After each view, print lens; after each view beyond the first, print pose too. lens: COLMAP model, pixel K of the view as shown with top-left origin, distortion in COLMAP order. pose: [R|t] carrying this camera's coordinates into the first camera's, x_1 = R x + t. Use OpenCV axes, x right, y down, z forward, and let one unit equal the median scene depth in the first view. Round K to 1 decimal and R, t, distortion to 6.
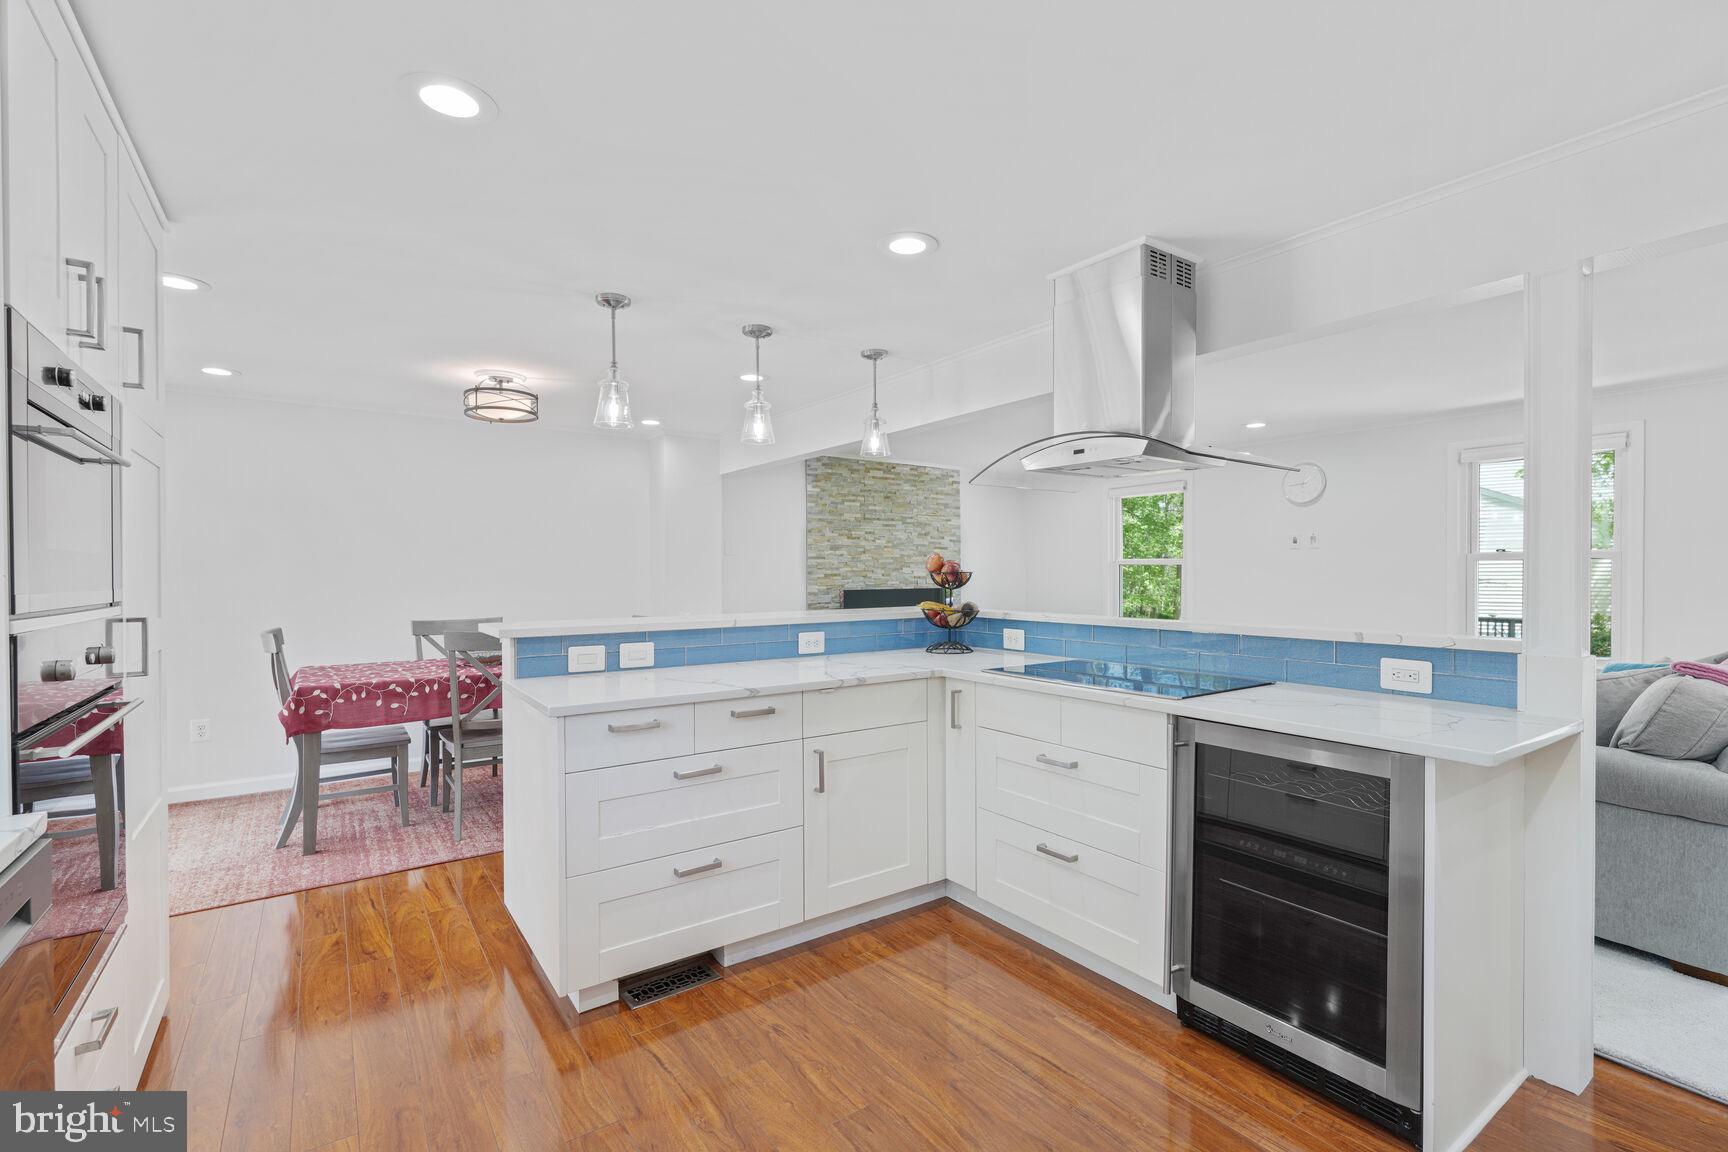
lens RADIAL K [[765.1, 0, 863.1], [0, 765.1, 577.8], [0, 0, 1]] dist [-0.002606, 0.000013]
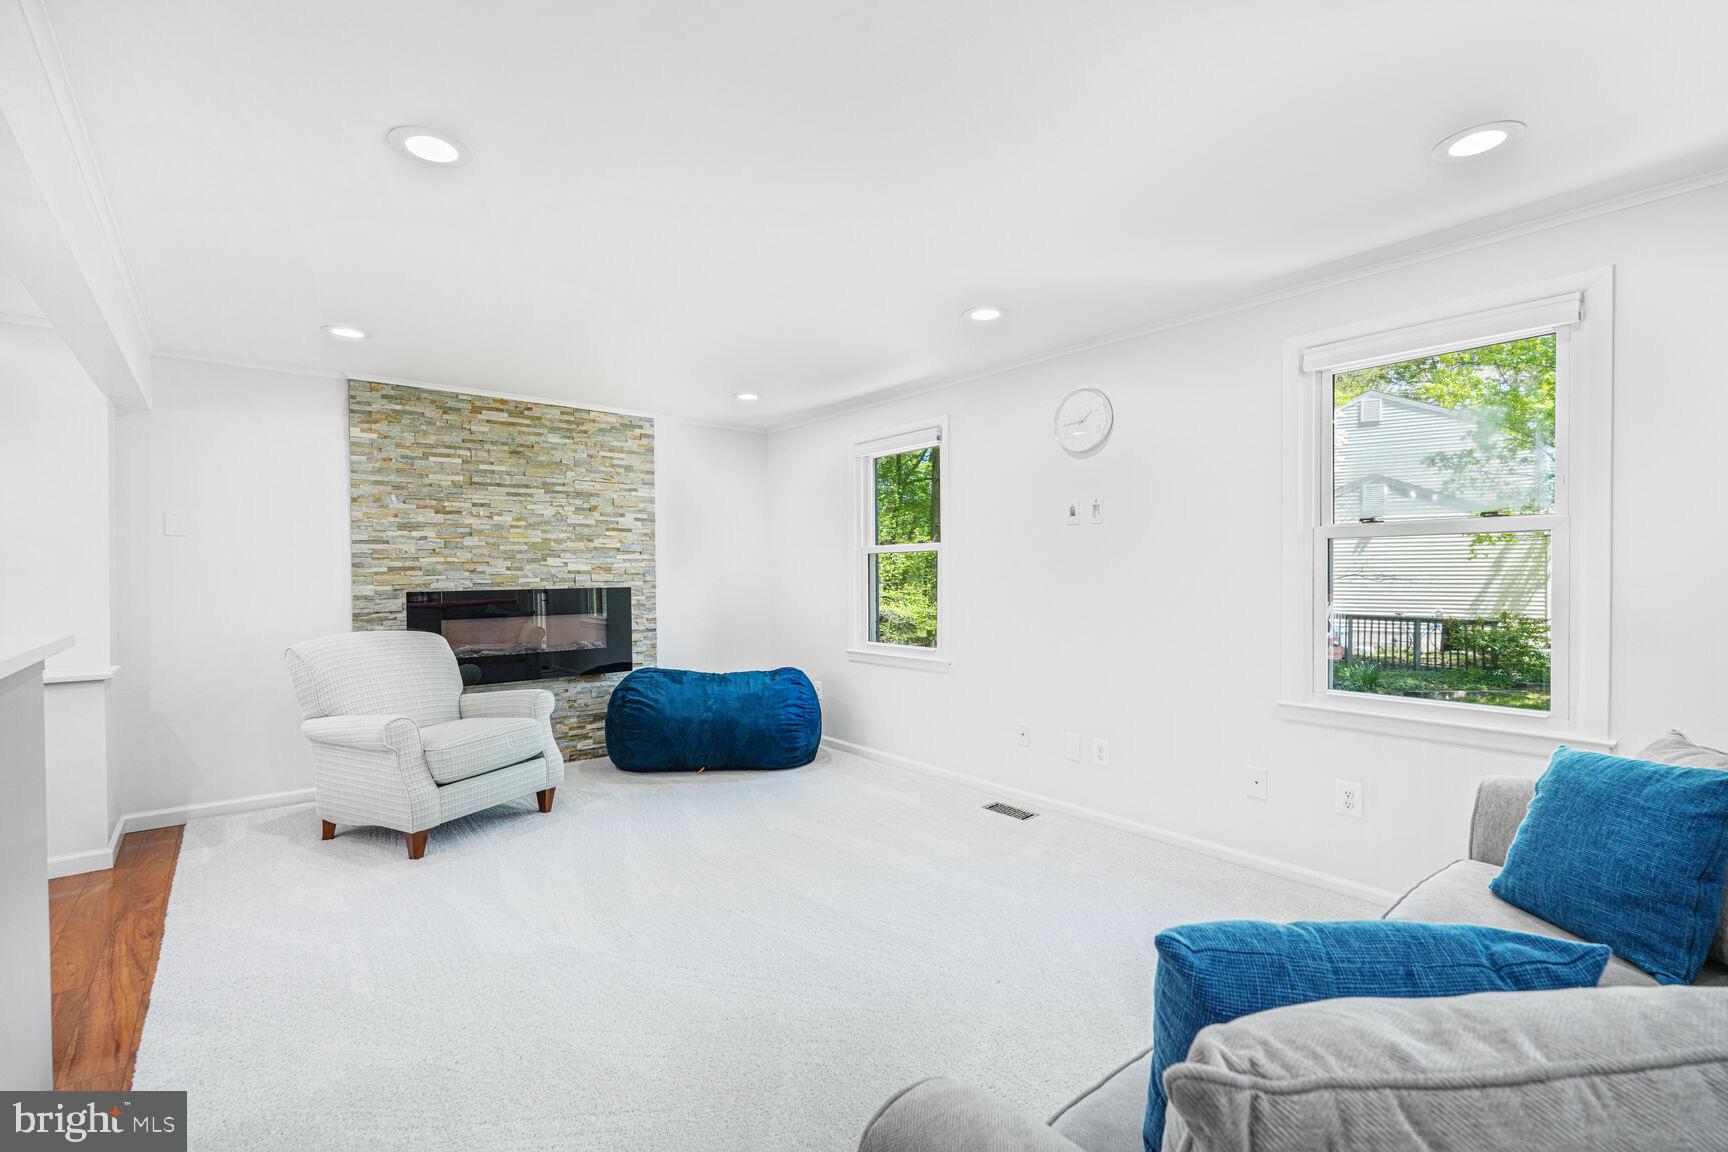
lens RADIAL K [[765.1, 0, 863.1], [0, 765.1, 576.7], [0, 0, 1]] dist [-0.002606, 0.000013]
pose [[0.997481, -0.002172, 0.070906, 0.291595], [0.002085, 0.999997, 0.001311, 0.003158], [-0.070909, -0.001160, 0.997482, 0.317297]]
